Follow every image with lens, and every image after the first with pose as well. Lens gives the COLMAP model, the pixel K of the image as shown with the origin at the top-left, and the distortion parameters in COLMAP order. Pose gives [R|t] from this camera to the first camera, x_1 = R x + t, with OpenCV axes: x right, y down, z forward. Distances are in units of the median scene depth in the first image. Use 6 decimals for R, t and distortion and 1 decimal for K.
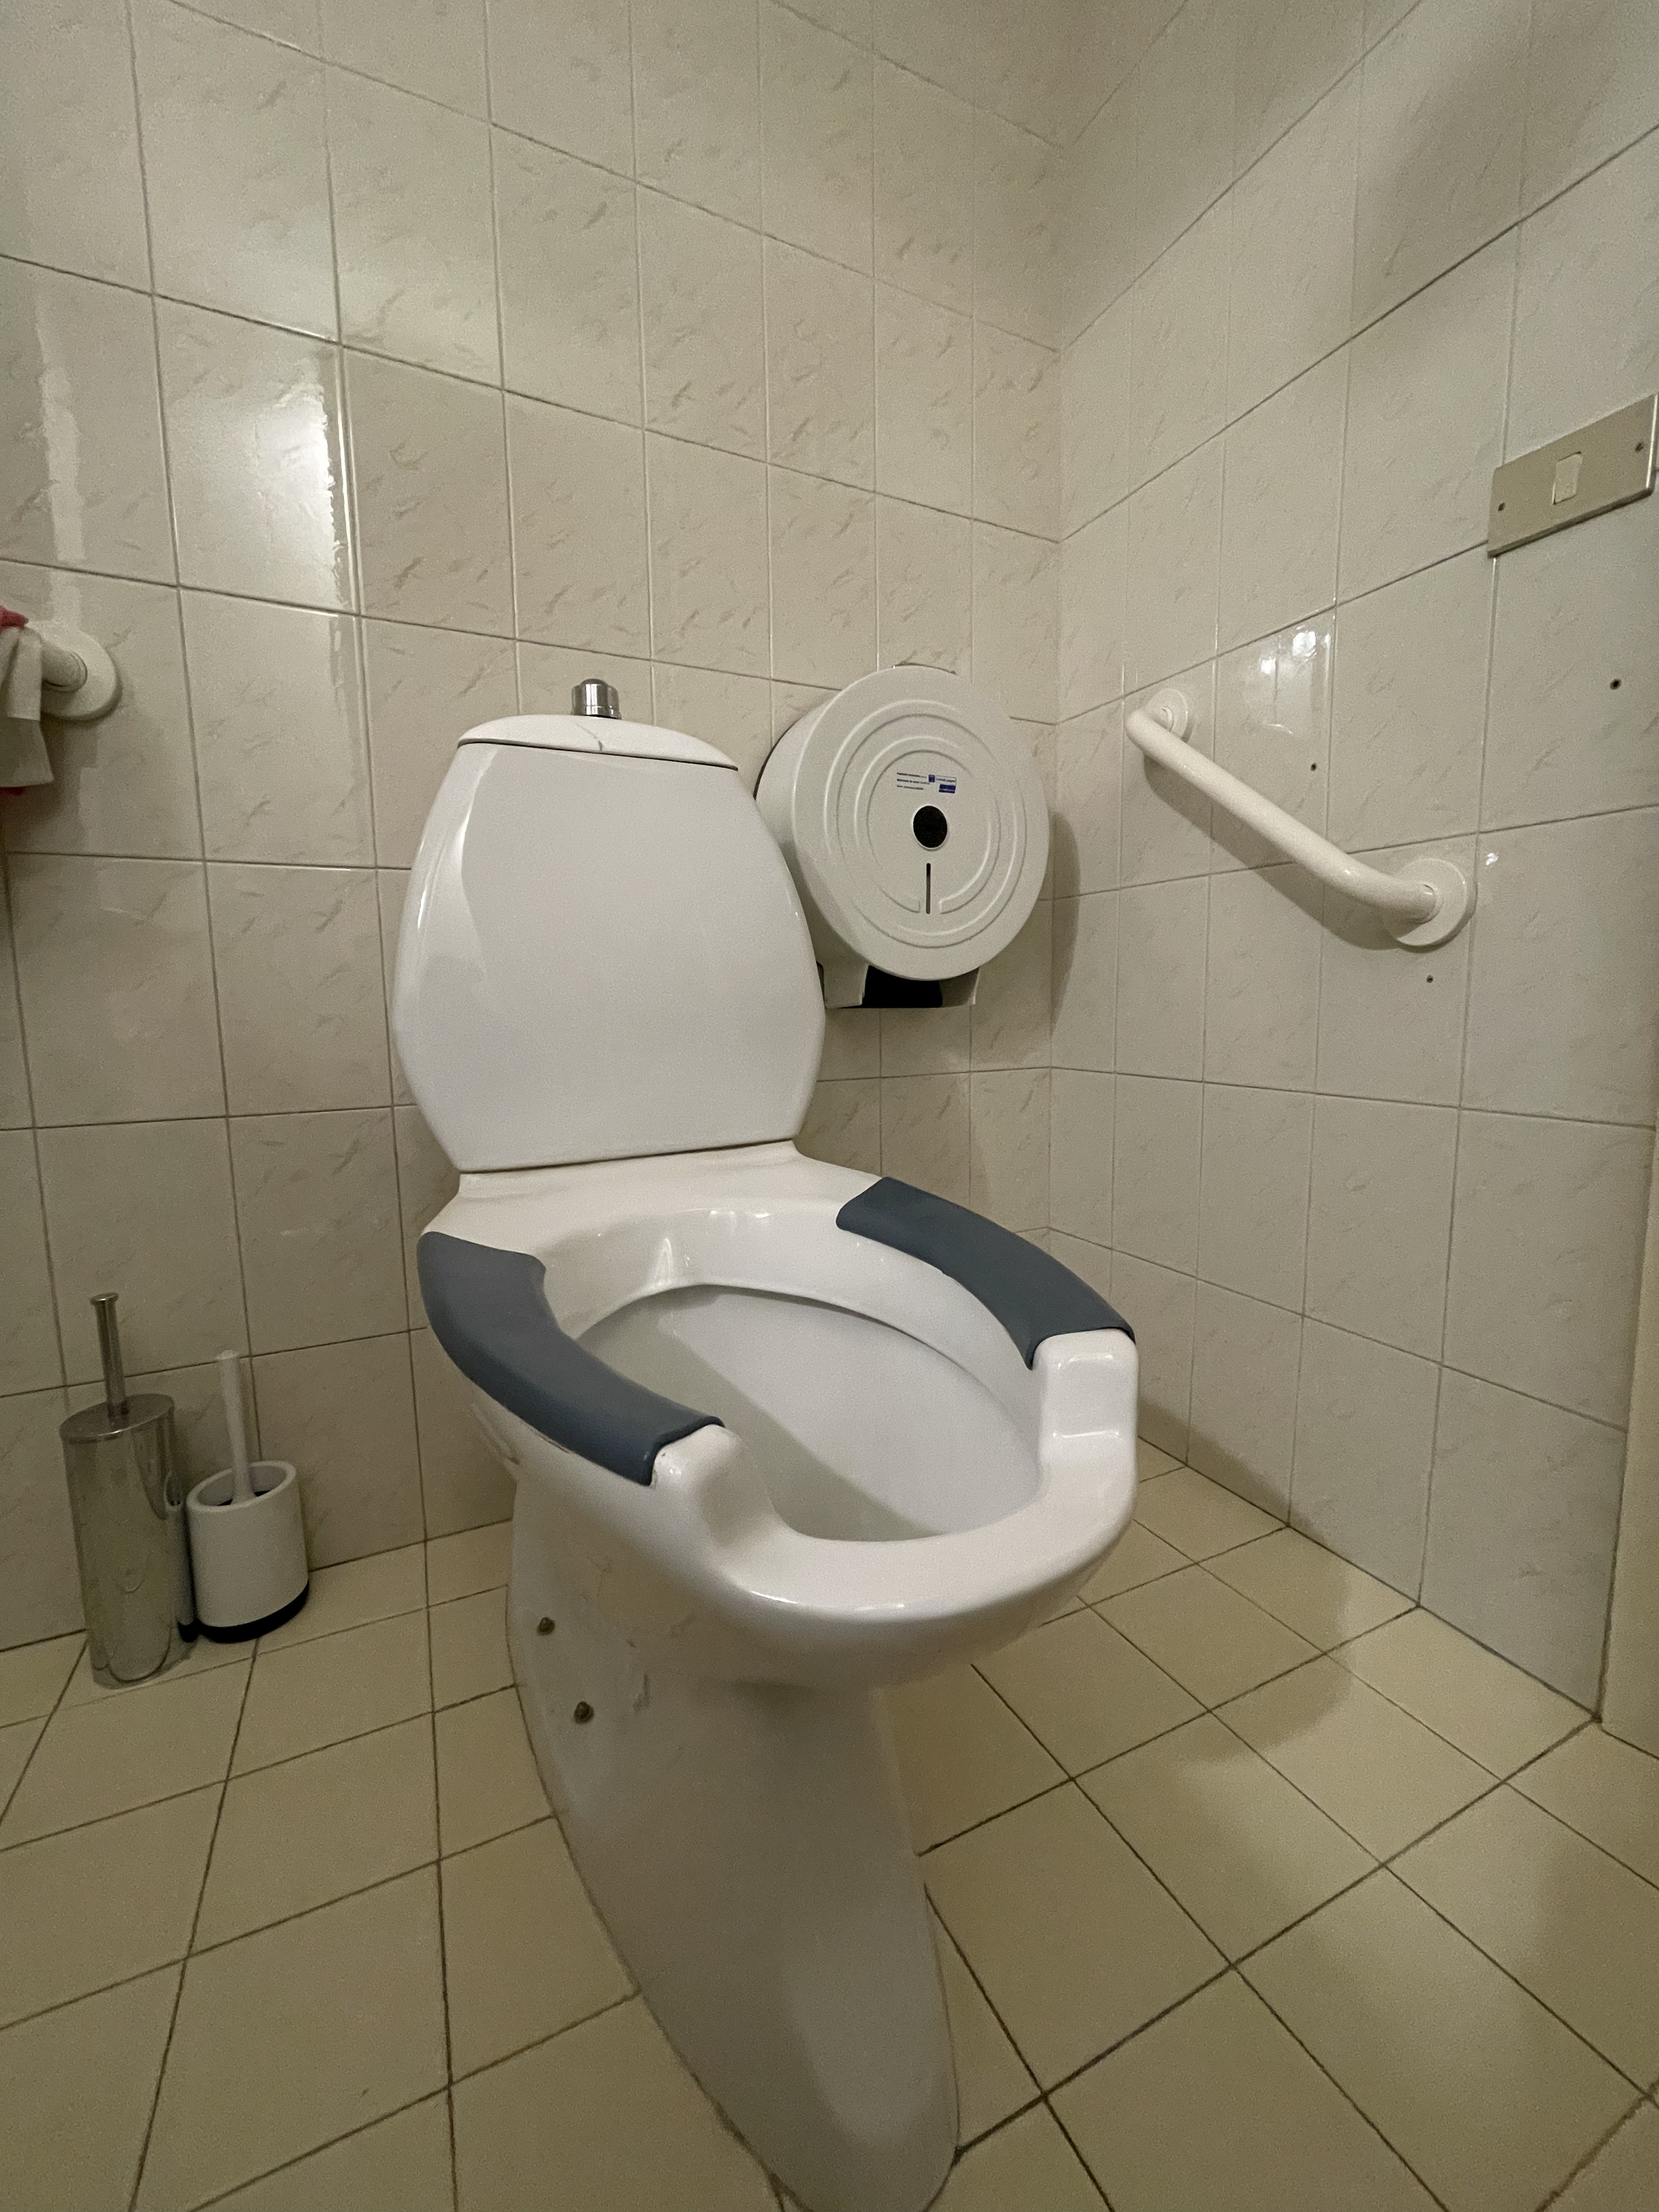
lens RADIAL K [[889.5, 0, 829.5], [0, 889.5, 1106.0], [0, 0, 1]] dist [-0.000859, -0.000022]
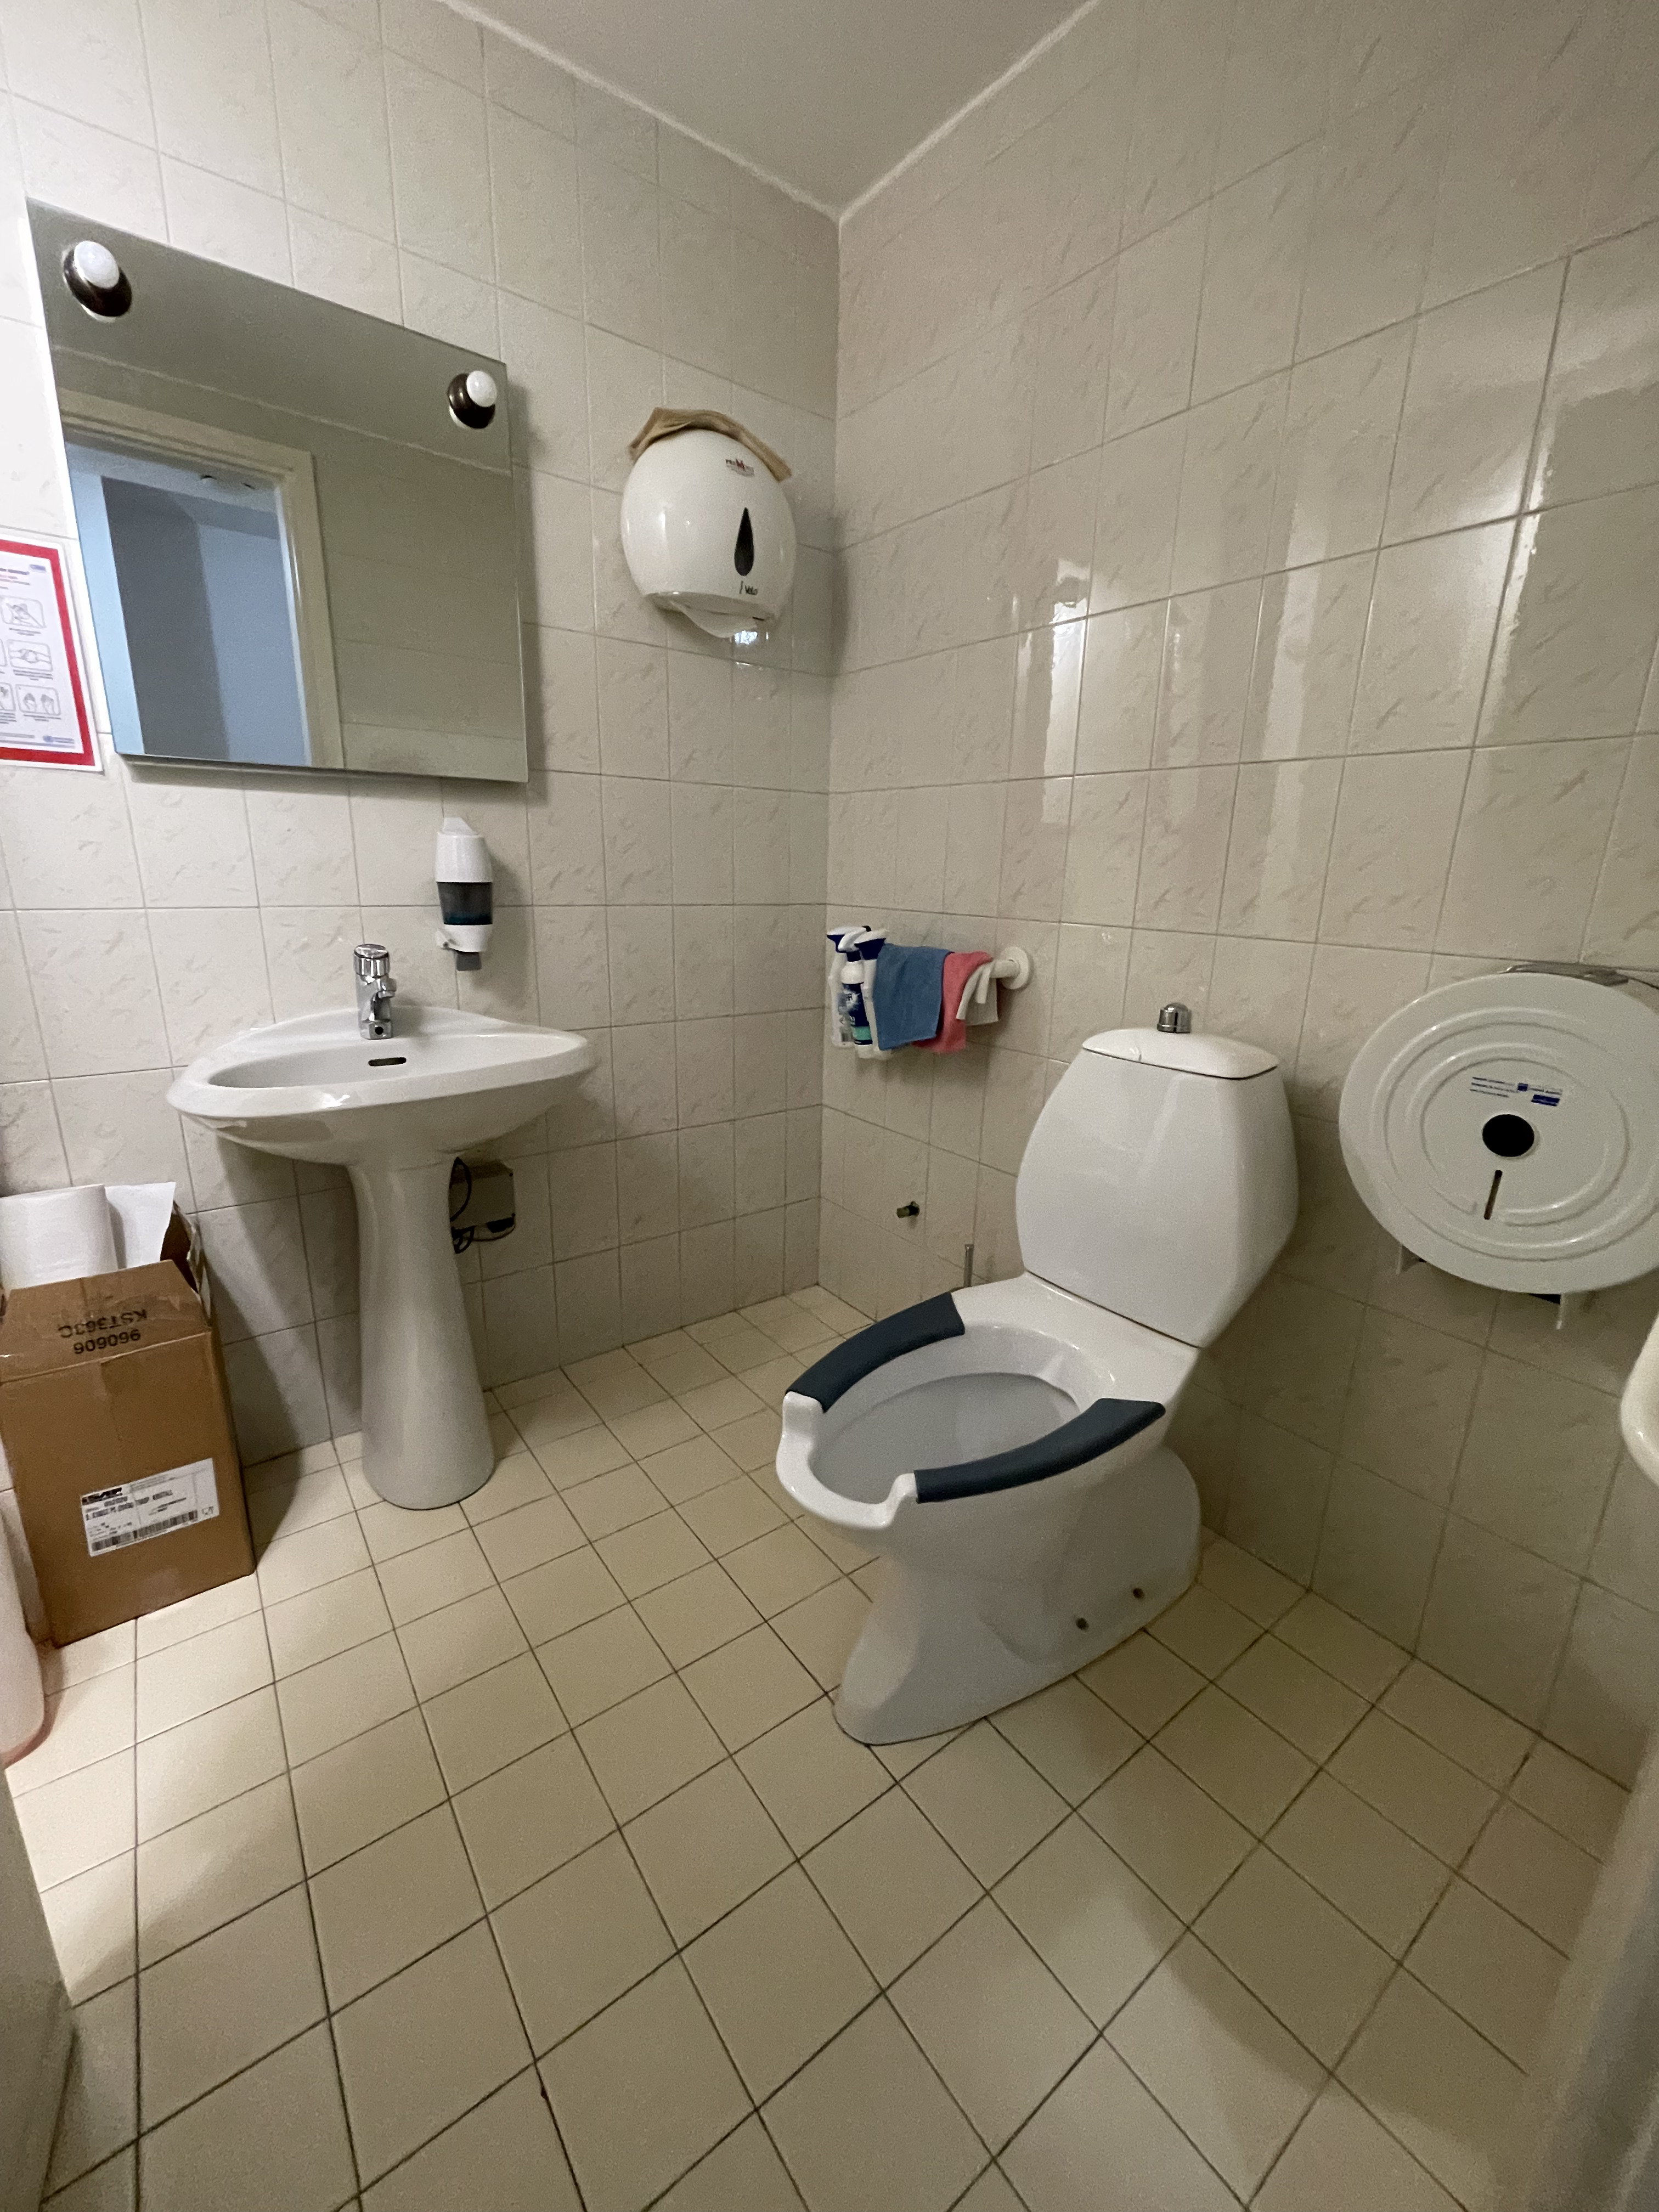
lens RADIAL K [[889.5, 0, 829.5], [0, 889.5, 1106.0], [0, 0, 1]] dist [-0.000859, -0.000022]
pose [[0.195594, 0.270206, -0.942726, 0.857800], [-0.148150, 0.958402, 0.243962, -0.471070], [0.969430, 0.091947, 0.227489, 0.089109]]
